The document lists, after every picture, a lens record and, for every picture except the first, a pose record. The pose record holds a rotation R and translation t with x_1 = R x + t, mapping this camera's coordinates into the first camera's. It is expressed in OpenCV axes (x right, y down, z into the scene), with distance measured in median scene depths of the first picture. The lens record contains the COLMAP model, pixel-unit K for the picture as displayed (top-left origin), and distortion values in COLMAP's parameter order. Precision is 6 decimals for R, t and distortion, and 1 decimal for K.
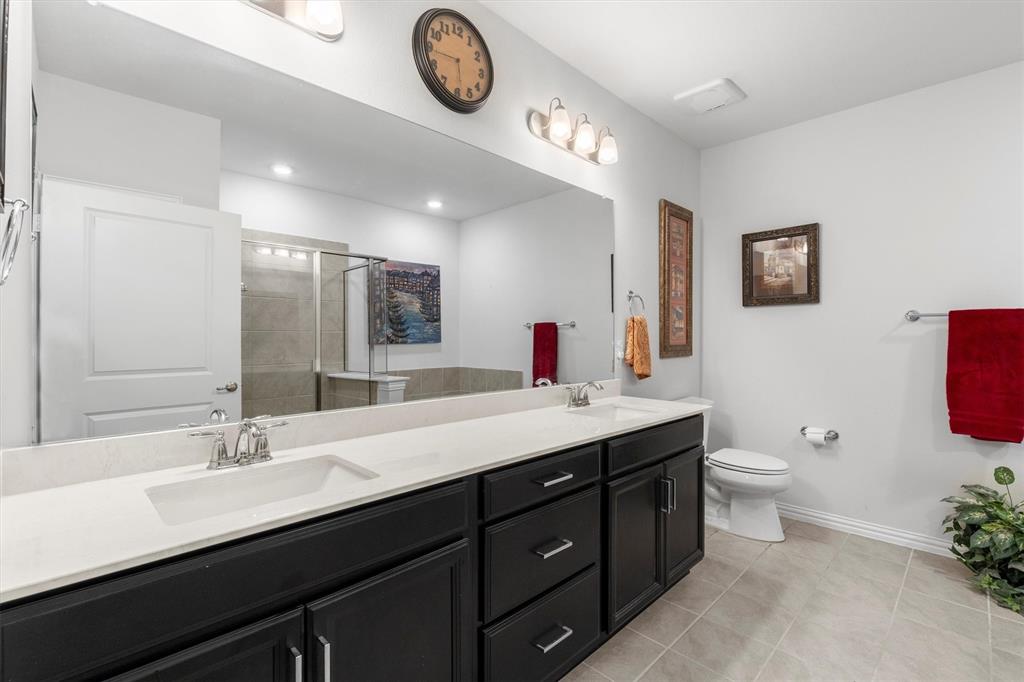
lens RADIAL K [[461.5, 0, 520.6], [0, 461.5, 339.3], [0, 0, 1]] dist [0.000168, -0.000533]
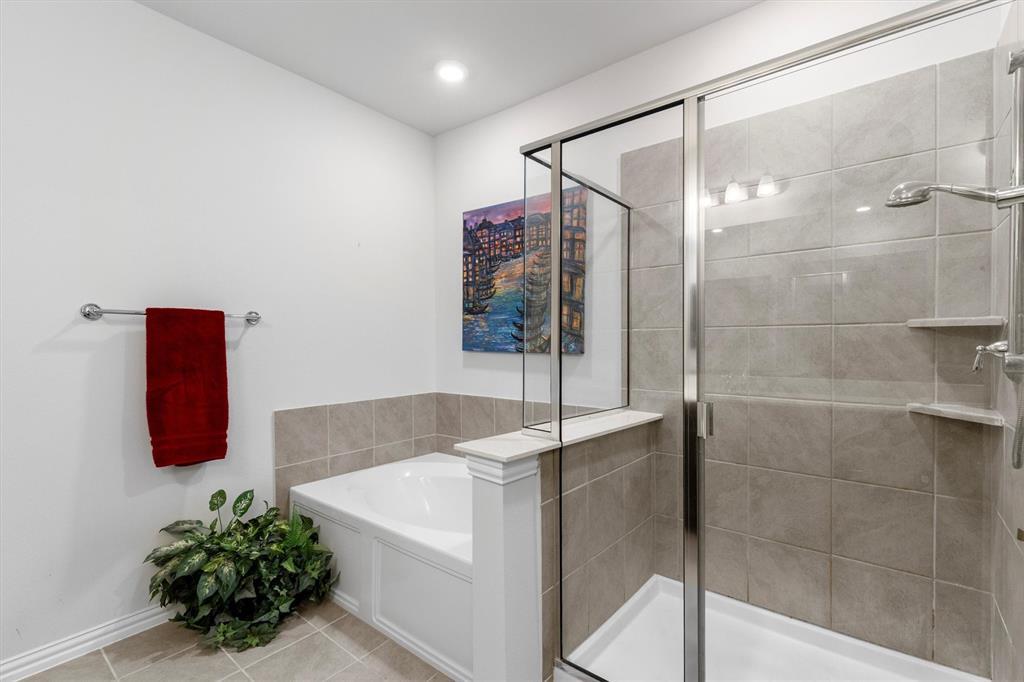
lens RADIAL K [[461.5, 0, 514.1], [0, 461.5, 346.8], [0, 0, 1]] dist [0.000168, -0.000533]
pose [[-0.109791, -0.009147, 0.993913, 0.106485], [0.011095, 0.999884, 0.010428, 0.001115], [-0.993893, 0.012173, -0.109677, 0.492240]]
